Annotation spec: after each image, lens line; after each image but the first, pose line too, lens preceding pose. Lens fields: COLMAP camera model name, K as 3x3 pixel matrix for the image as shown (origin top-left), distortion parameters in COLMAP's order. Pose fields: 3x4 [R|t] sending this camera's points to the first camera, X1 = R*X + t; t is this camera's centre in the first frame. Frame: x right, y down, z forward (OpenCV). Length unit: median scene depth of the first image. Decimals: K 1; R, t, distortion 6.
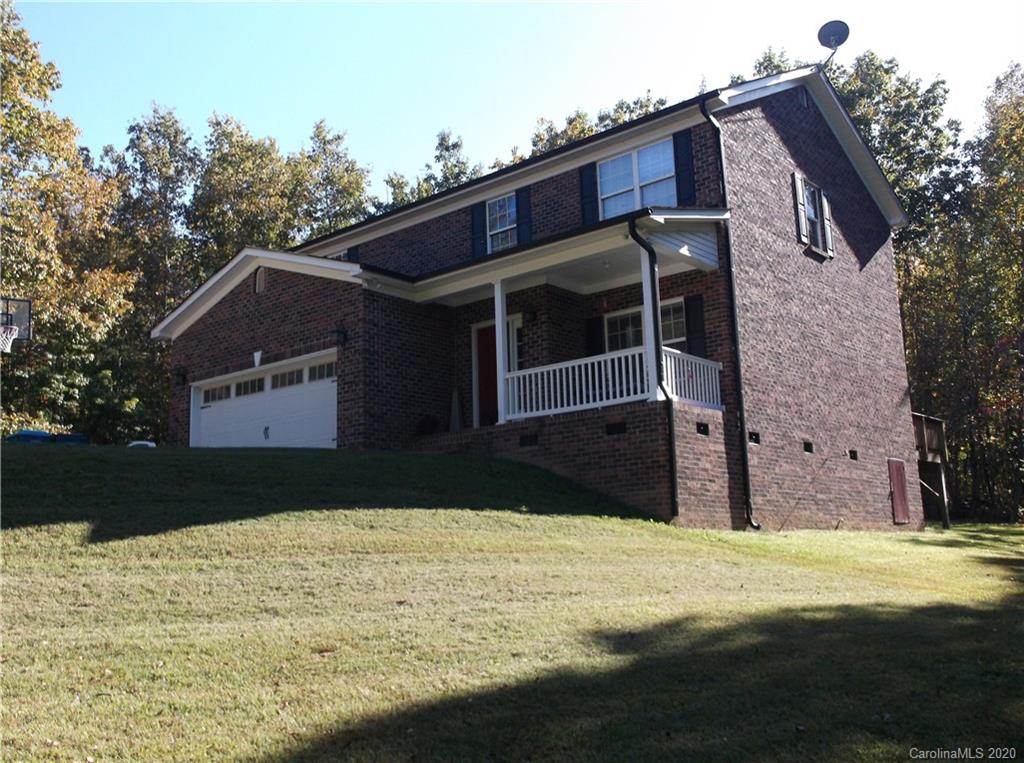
lens RADIAL K [[1015.8, 0, 507.2], [0, 1015.8, 362.6], [0, 0, 1]] dist [0.009429, -0.013033]
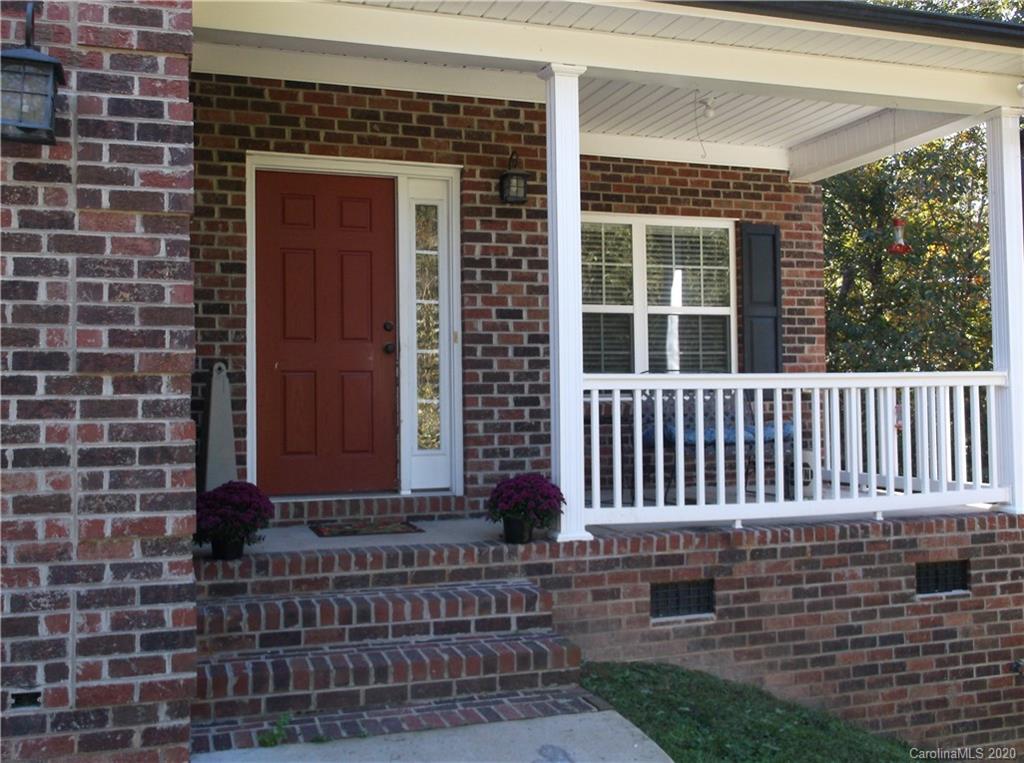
lens RADIAL K [[1015.8, 0, 507.2], [0, 1015.8, 362.6], [0, 0, 1]] dist [0.009429, -0.013033]
pose [[0.493879, 0.047794, 0.868216, -0.277471], [-0.181364, 0.982189, 0.049100, -0.004321], [-0.850406, -0.181713, 0.493751, 0.834313]]
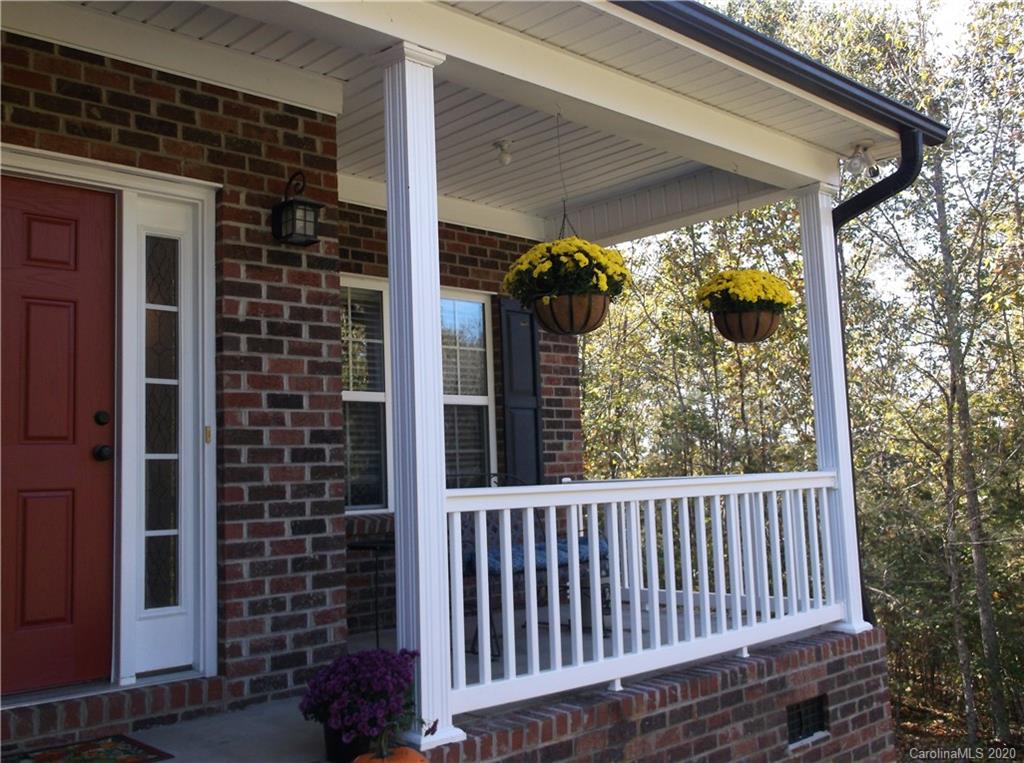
lens RADIAL K [[1015.8, 0, 507.2], [0, 1015.8, 362.6], [0, 0, 1]] dist [0.009429, -0.013033]
pose [[0.095904, 0.133608, 0.986383, -0.210931], [-0.175240, 0.977739, -0.115399, 0.006020], [-0.979844, -0.161786, 0.117183, 0.929960]]
